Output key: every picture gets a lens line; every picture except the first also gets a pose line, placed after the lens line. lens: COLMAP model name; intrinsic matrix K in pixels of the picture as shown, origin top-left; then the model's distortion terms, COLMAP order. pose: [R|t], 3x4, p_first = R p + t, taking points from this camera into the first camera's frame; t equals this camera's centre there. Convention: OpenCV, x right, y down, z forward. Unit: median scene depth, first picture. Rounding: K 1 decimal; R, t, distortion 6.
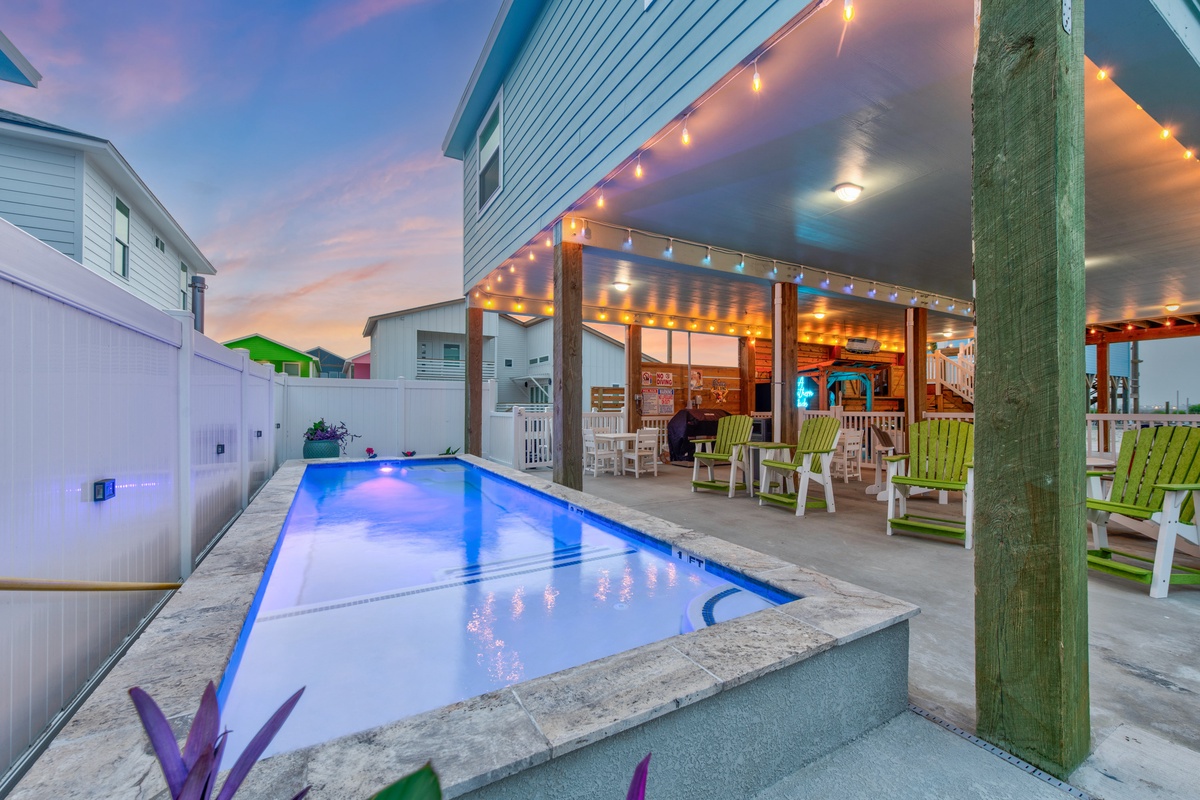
lens RADIAL K [[474.4, 0, 600.0], [0, 474.4, 400.0], [0, 0, 1]] dist [0.002086, 0.000072]
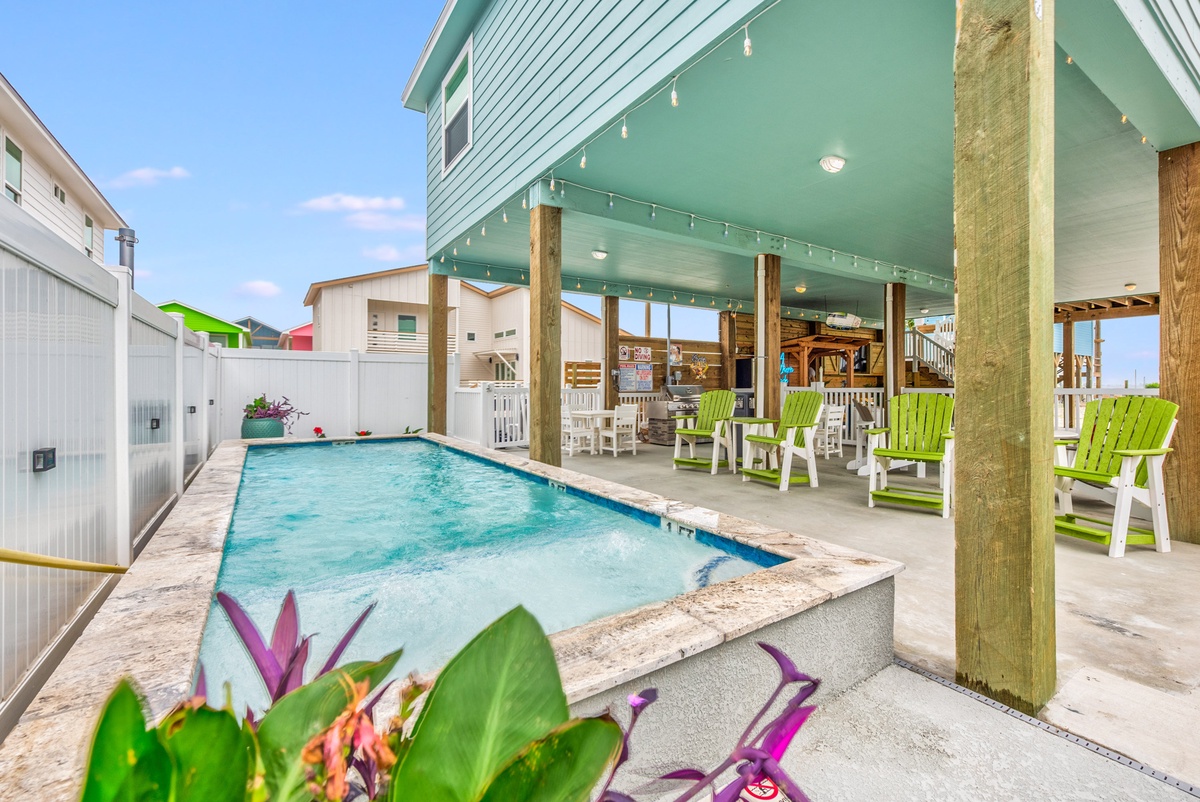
lens RADIAL K [[511.1, 0, 609.2], [0, 511.1, 380.2], [0, 0, 1]] dist [0.004840, -0.000682]
pose [[0.996548, 0.004205, 0.082909, -0.033107], [-0.004232, 0.999991, 0.000155, 0.019362], [-0.082907, -0.000506, 0.996557, -0.031230]]
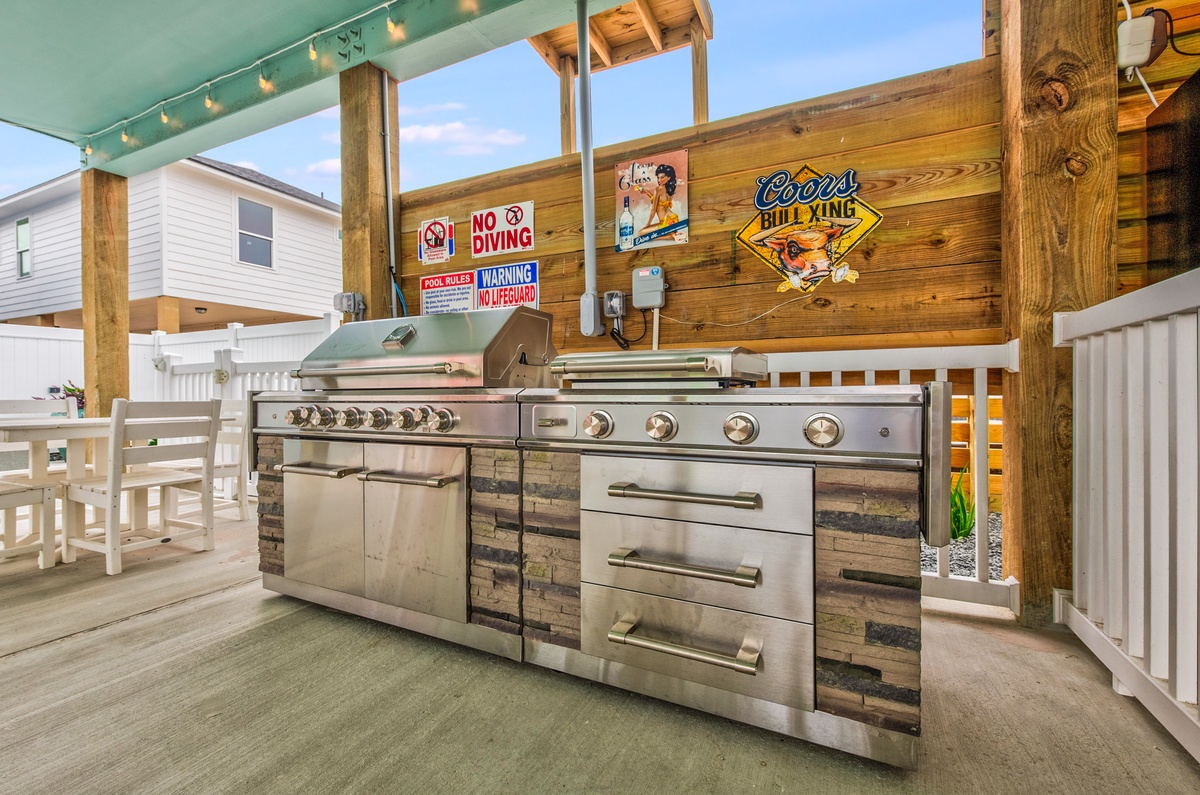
lens RADIAL K [[507.1, 0, 600.0], [0, 507.1, 397.5], [0, 0, 1]] dist [0.001429, -0.000032]
pose [[0.565129, 0.003758, -0.824994, 0.859771], [0.008640, 0.999908, 0.010473, 0.103347], [0.824957, -0.013047, 0.565045, 1.876819]]
